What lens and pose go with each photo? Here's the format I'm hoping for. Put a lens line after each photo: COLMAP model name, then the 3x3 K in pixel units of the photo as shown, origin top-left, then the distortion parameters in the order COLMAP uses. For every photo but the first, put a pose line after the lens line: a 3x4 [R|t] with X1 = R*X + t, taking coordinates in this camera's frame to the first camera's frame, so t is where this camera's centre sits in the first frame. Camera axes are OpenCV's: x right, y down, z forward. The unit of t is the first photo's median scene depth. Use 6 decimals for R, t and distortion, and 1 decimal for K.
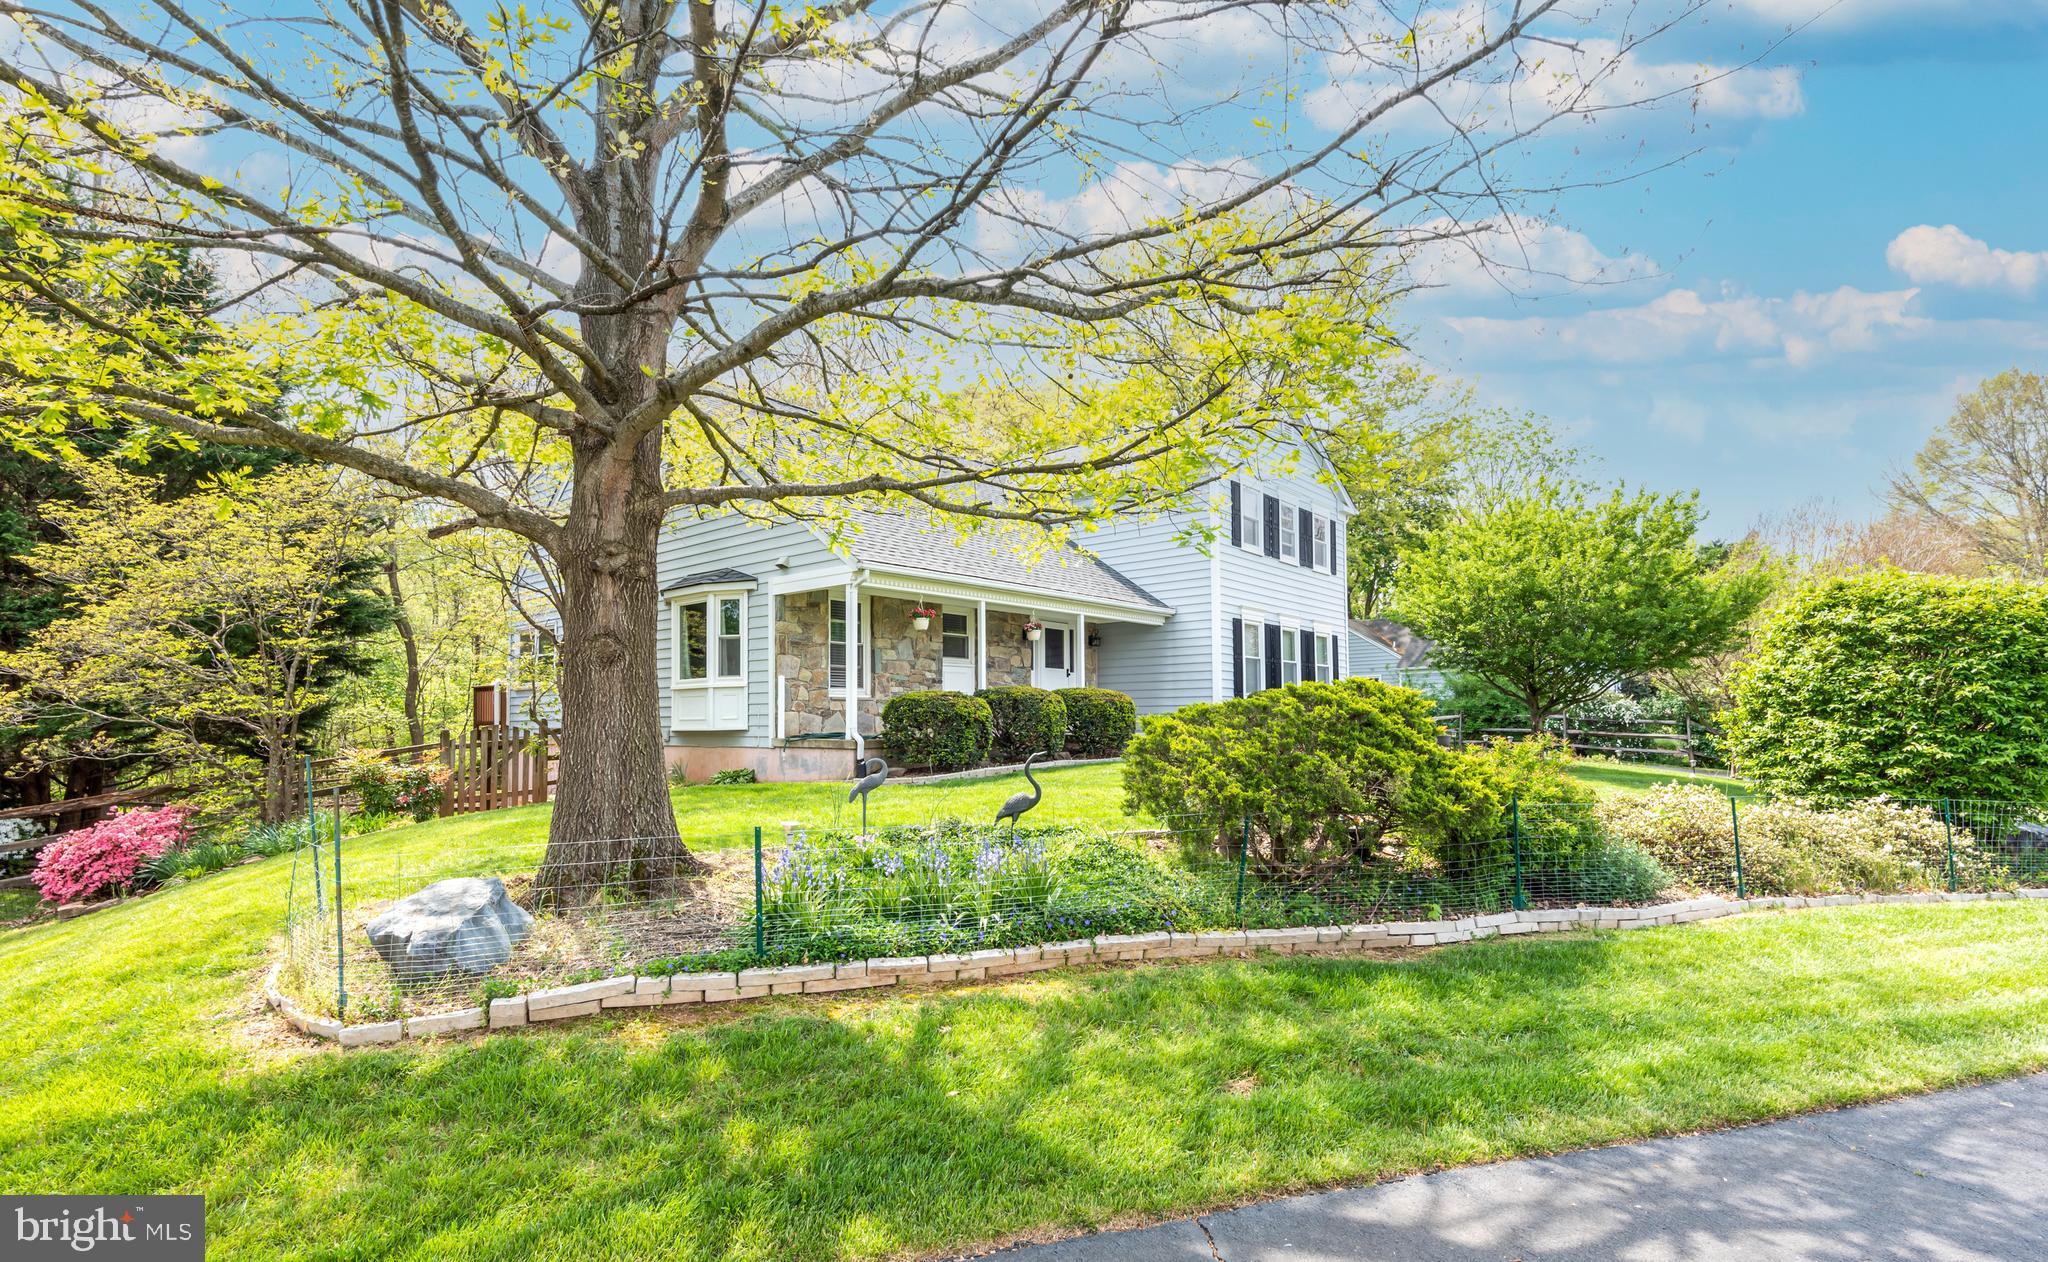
lens RADIAL K [[967.9, 0, 1025.9], [0, 967.9, 651.0], [0, 0, 1]] dist [0.002110, 0.000263]
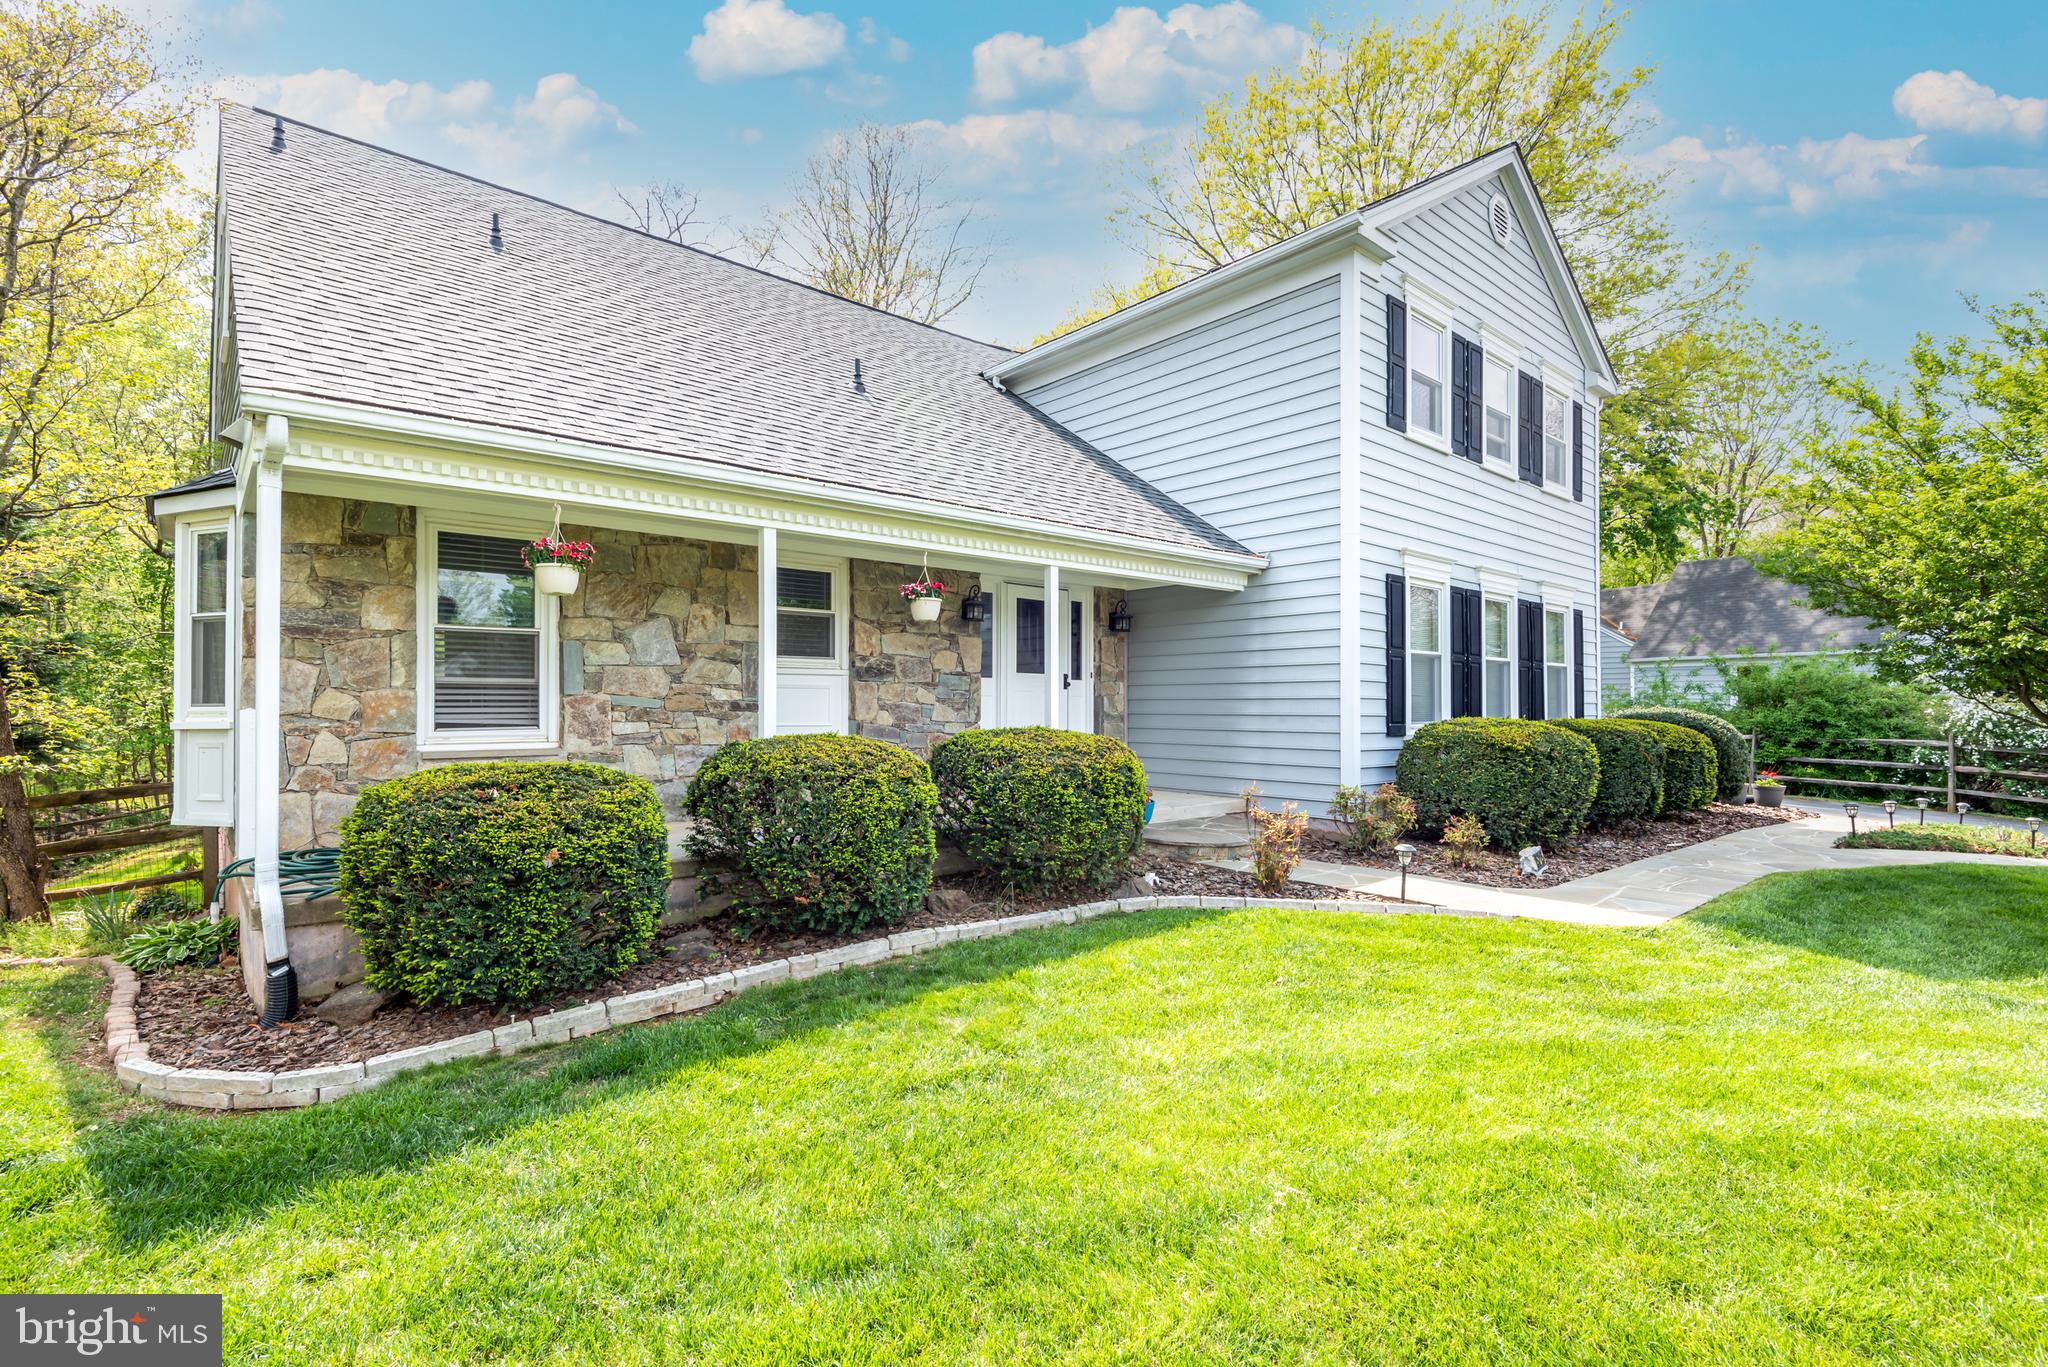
lens RADIAL K [[953.2, 0, 1023.5], [0, 953.2, 691.6], [0, 0, 1]] dist [-0.007034, -0.000864]
pose [[0.988199, 0.005062, -0.153091, 0.103833], [0.003983, 0.998267, 0.058719, -0.003230], [0.153123, -0.058636, 0.986466, 0.480227]]
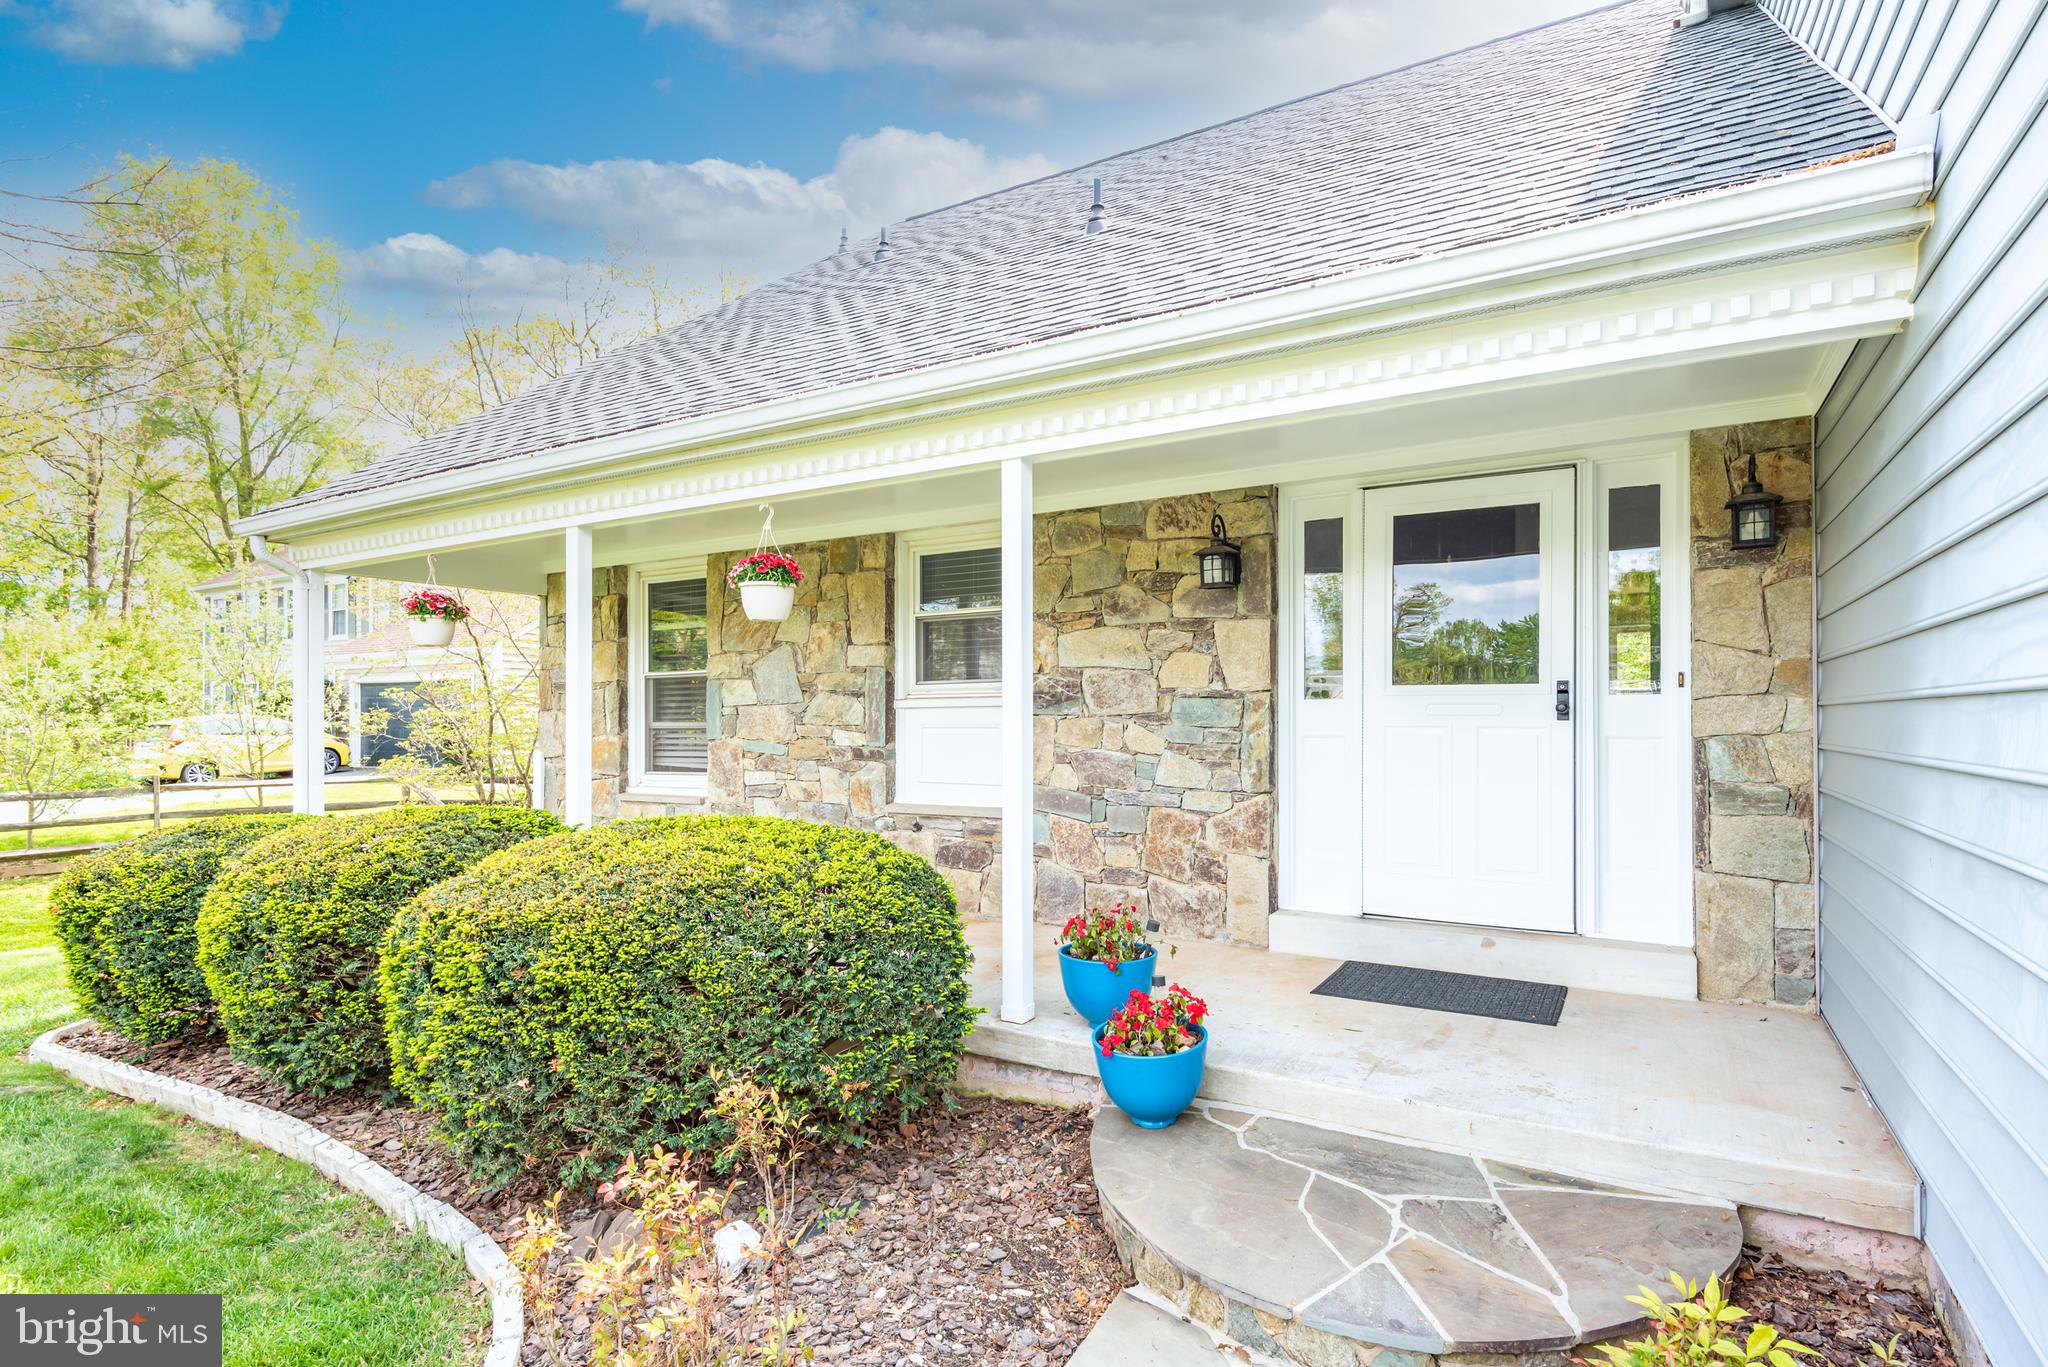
lens RADIAL K [[1034.6, 0, 1021.8], [0, 1034.6, 695.7], [0, 0, 1]] dist [0.001332, 0.000085]
pose [[0.160715, -0.008957, -0.986960, 0.255273], [0.083915, 0.996462, 0.004621, 0.010925], [0.983427, -0.083564, 0.160898, 0.866251]]
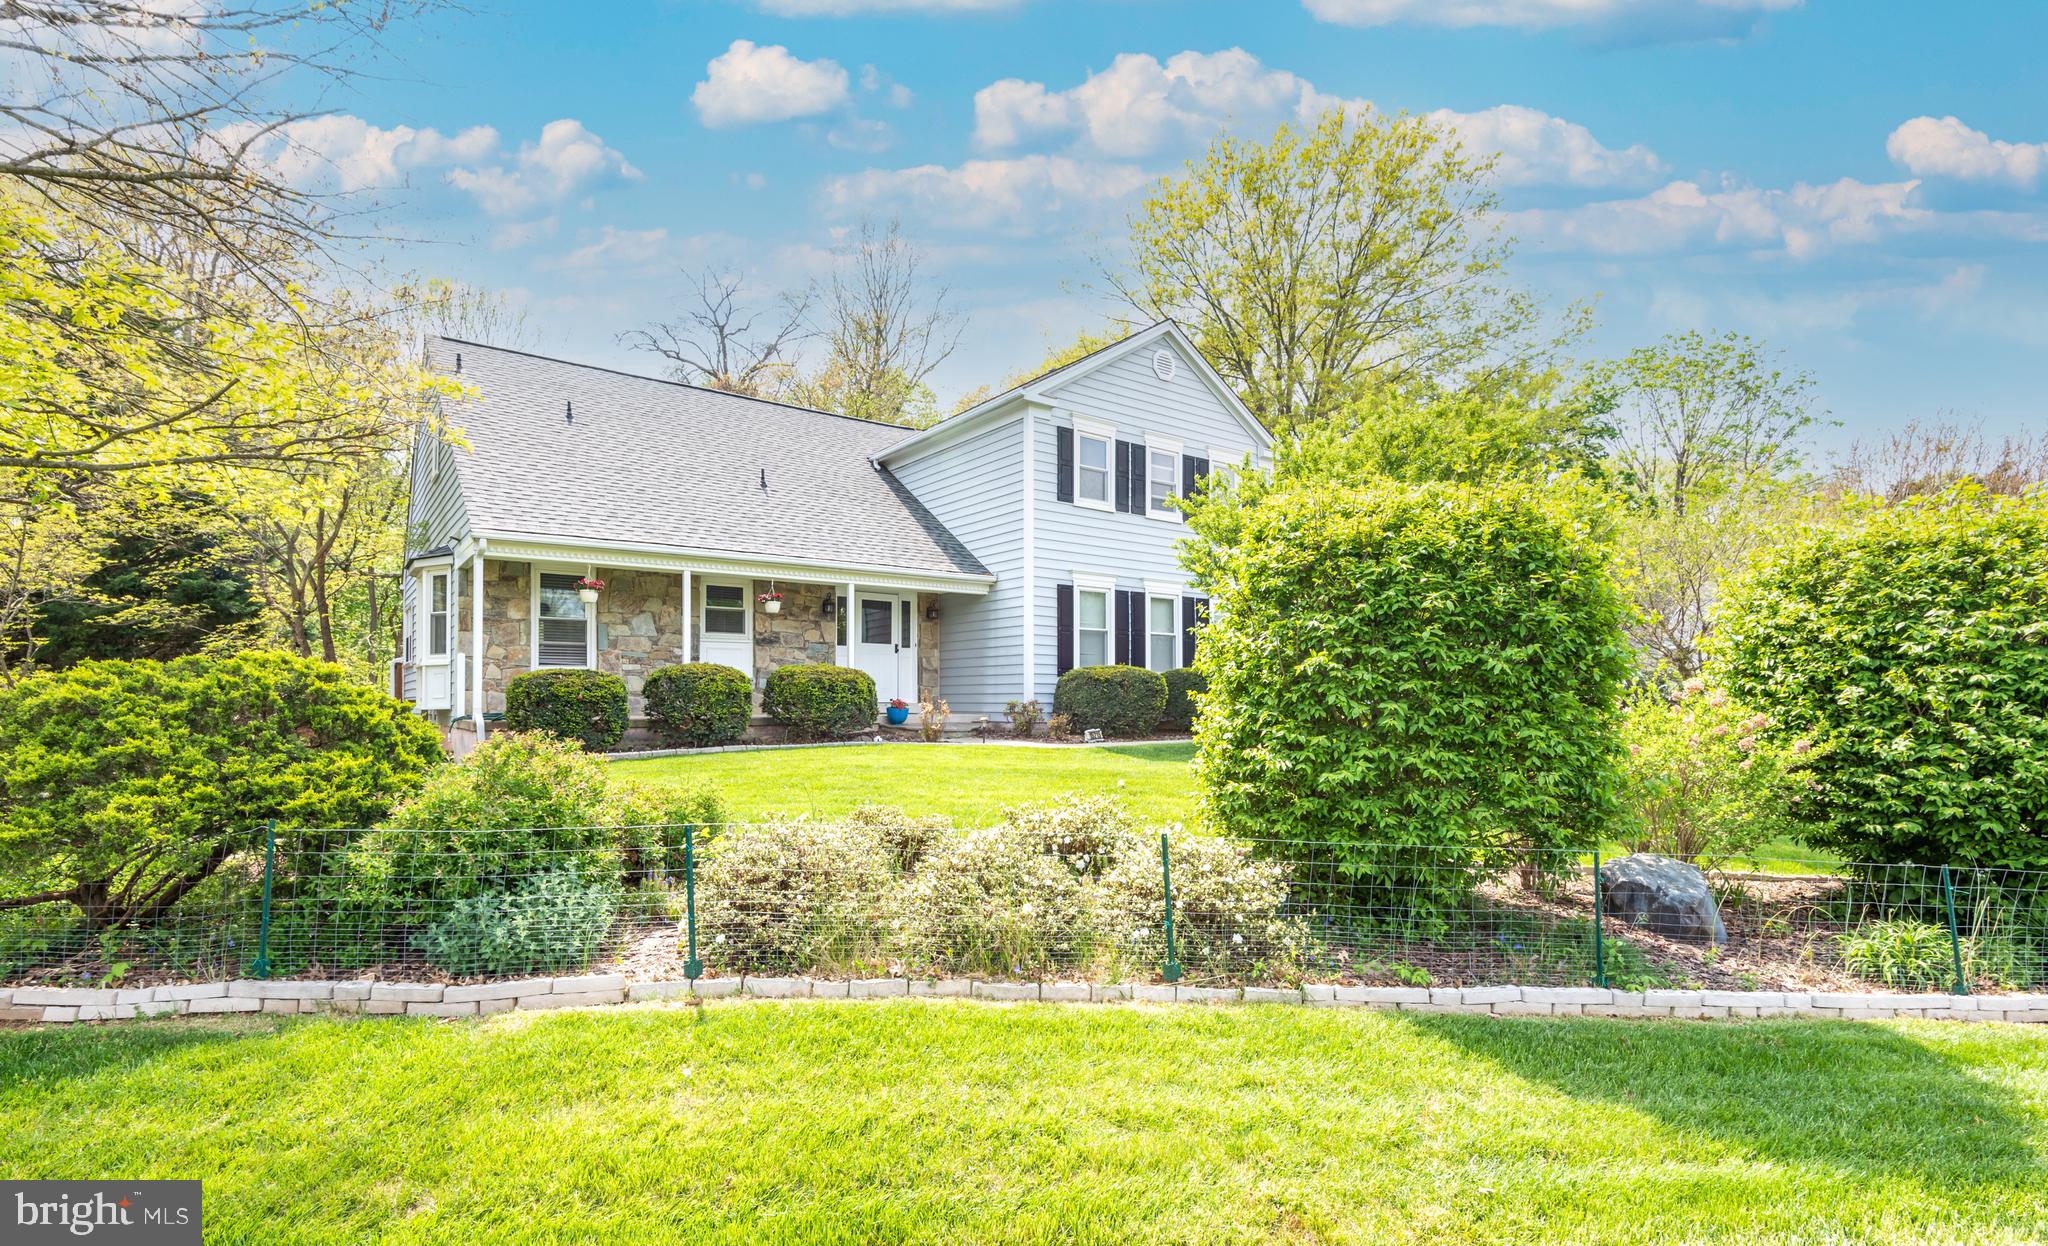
lens RADIAL K [[960.3, 0, 1031.6], [0, 960.3, 673.0], [0, 0, 1]] dist [0.001259, -0.000015]
pose [[0.973515, -0.001670, -0.228617, 0.384600], [0.012000, 0.998968, 0.043805, 0.007646], [0.228308, -0.045388, 0.972530, 0.147220]]
